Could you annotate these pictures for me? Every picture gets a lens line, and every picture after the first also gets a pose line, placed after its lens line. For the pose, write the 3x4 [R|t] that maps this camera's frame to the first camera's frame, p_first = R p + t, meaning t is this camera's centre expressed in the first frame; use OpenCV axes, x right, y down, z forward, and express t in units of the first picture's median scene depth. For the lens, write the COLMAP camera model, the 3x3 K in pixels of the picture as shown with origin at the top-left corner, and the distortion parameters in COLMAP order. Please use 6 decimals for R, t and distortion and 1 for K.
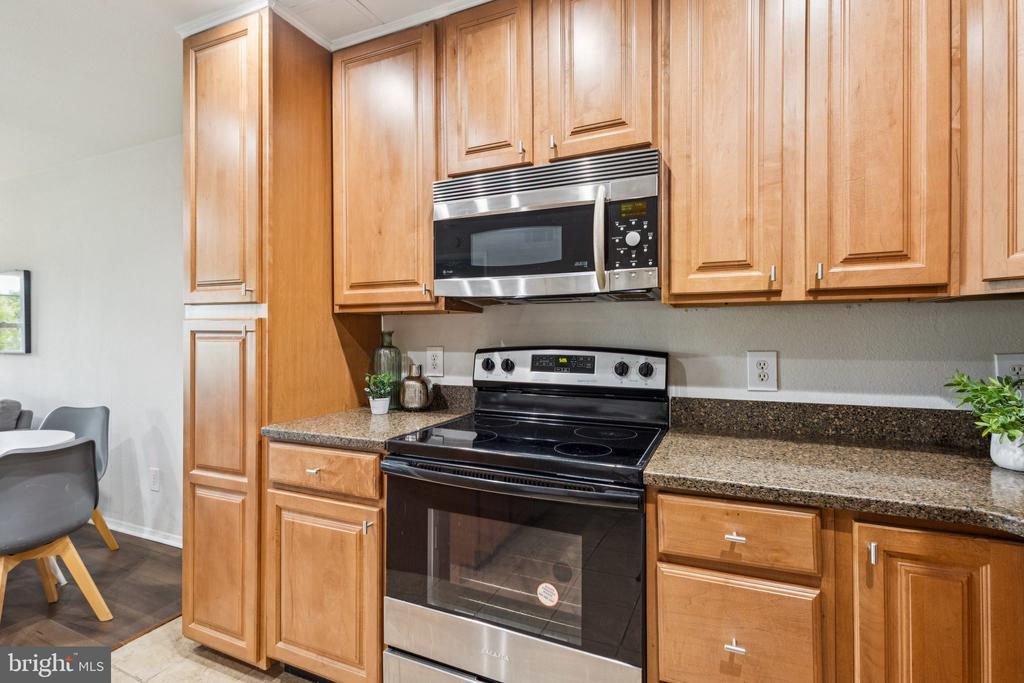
lens RADIAL K [[477.7, 0, 511.1], [0, 477.7, 337.6], [0, 0, 1]] dist [0.015564, -0.003879]
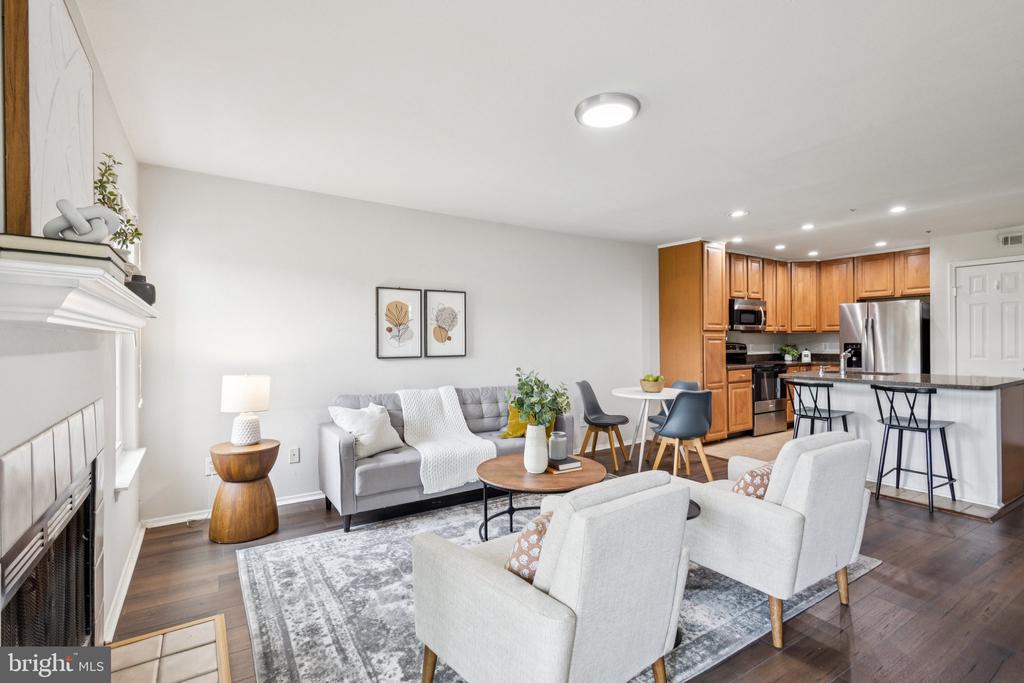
lens RADIAL K [[477.7, 0, 512.0], [0, 477.7, 340.0], [0, 0, 1]] dist [0.015564, -0.003879]
pose [[0.546683, -0.004366, 0.837328, -4.665522], [0.009451, 0.999955, -0.000956, -0.018720], [-0.837286, 0.008436, 0.546700, 0.459694]]
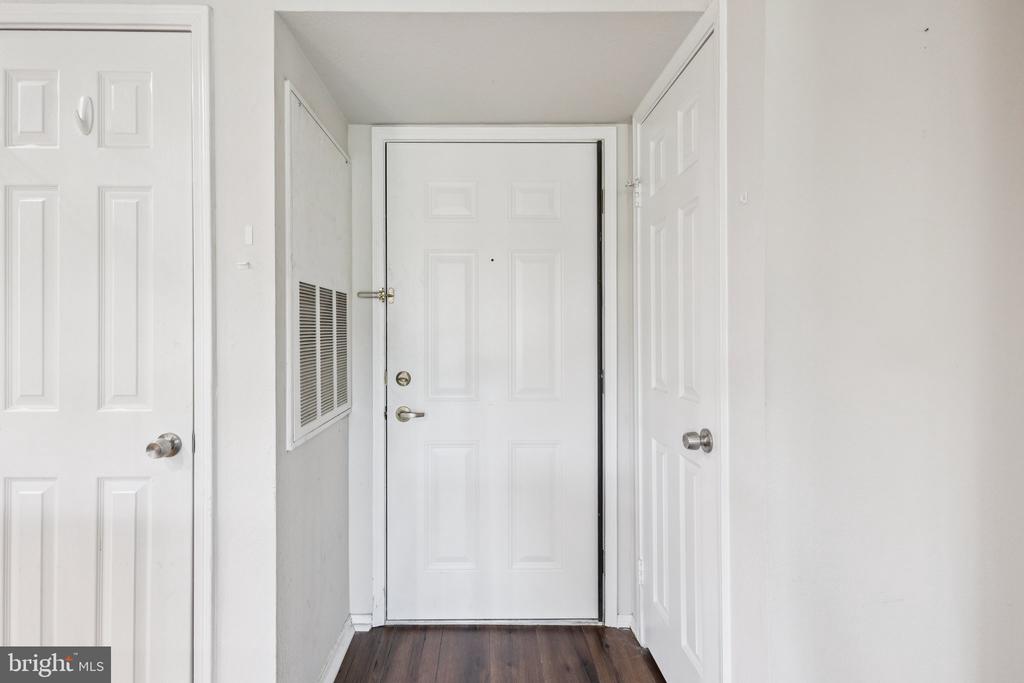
lens RADIAL K [[487.9, 0, 491.3], [0, 487.9, 331.2], [0, 0, 1]] dist [0.002548, -0.000087]
pose [[-0.419322, 0.000582, 0.907837, -1.037050], [0.001896, 0.999998, 0.000234, 0.009975], [-0.907835, 0.001820, -0.419323, -0.832459]]
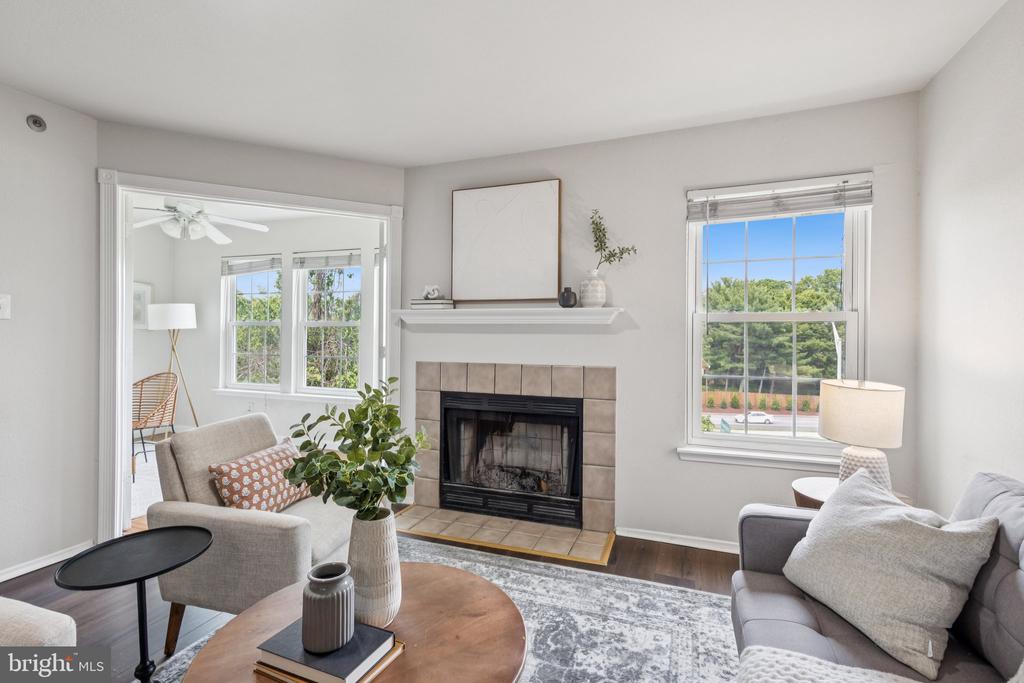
lens RADIAL K [[477.7, 0, 511.3], [0, 477.7, 334.2], [0, 0, 1]] dist [0.015564, -0.003879]
pose [[0.065265, 0.000776, -0.997868, -2.291654], [-0.009948, 0.999951, 0.000127, -0.002993], [0.997818, 0.009919, 0.065270, 1.546025]]
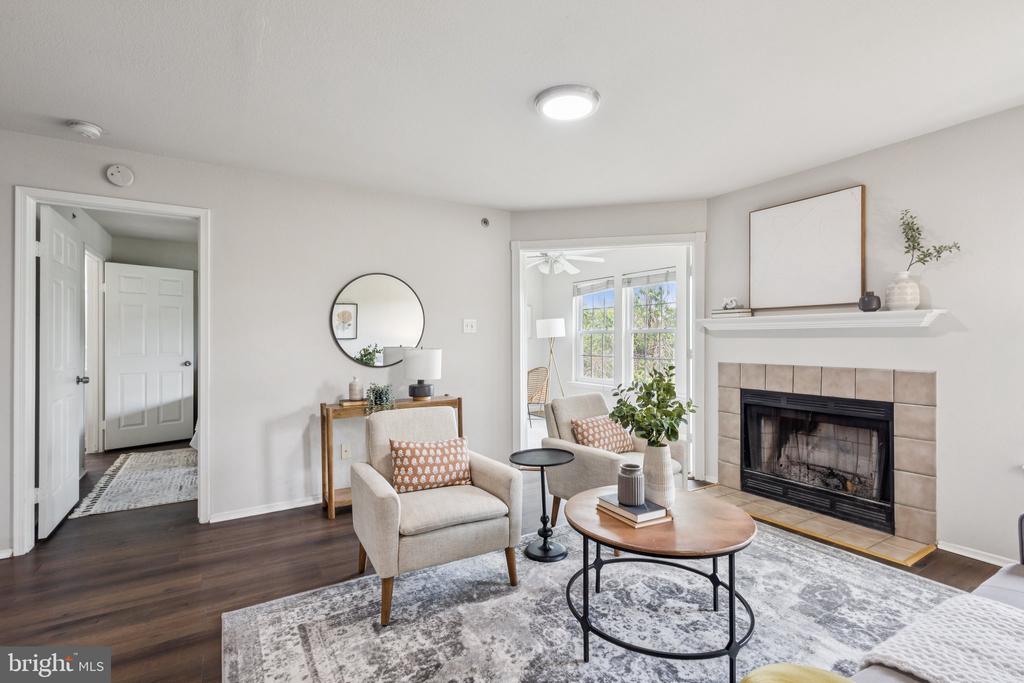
lens RADIAL K [[477.7, 0, 511.8], [0, 477.7, 338.3], [0, 0, 1]] dist [0.015564, -0.003879]
pose [[-0.565594, -0.000117, -0.824684, -1.748983], [0.000390, 1.000000, -0.000410, -0.001834], [0.824684, -0.000554, -0.565594, 1.800360]]
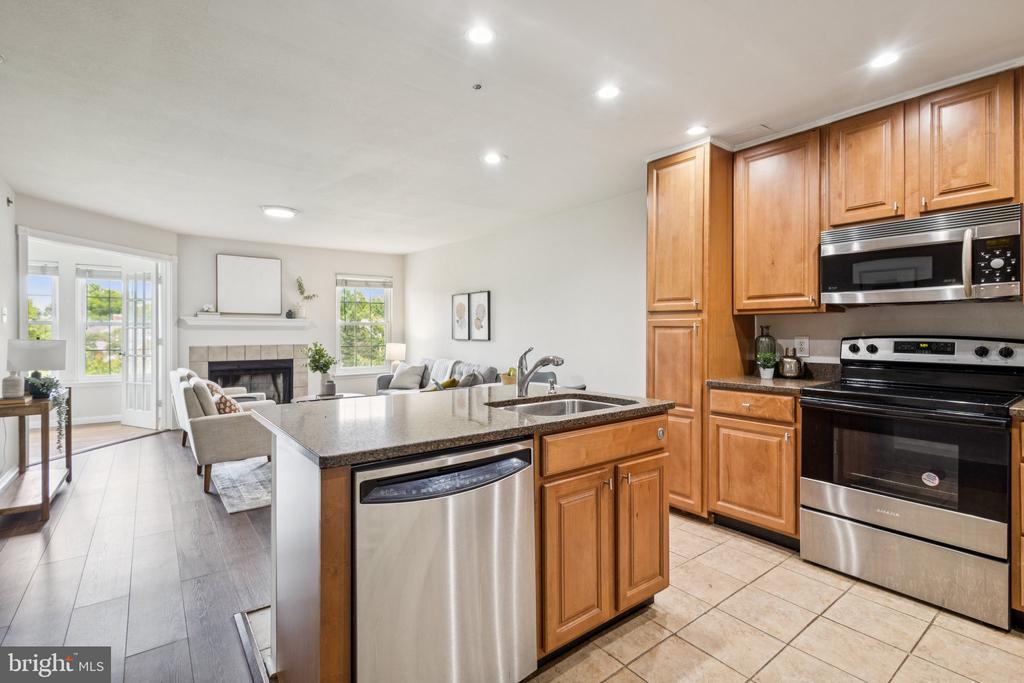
lens RADIAL K [[477.7, 0, 512.4], [0, 477.7, 334.2], [0, 0, 1]] dist [0.015564, -0.003879]
pose [[0.881721, 0.002593, -0.471764, -0.345388], [-0.000896, 0.999992, 0.003823, 0.011831], [0.471770, -0.002948, 0.881717, -0.985085]]
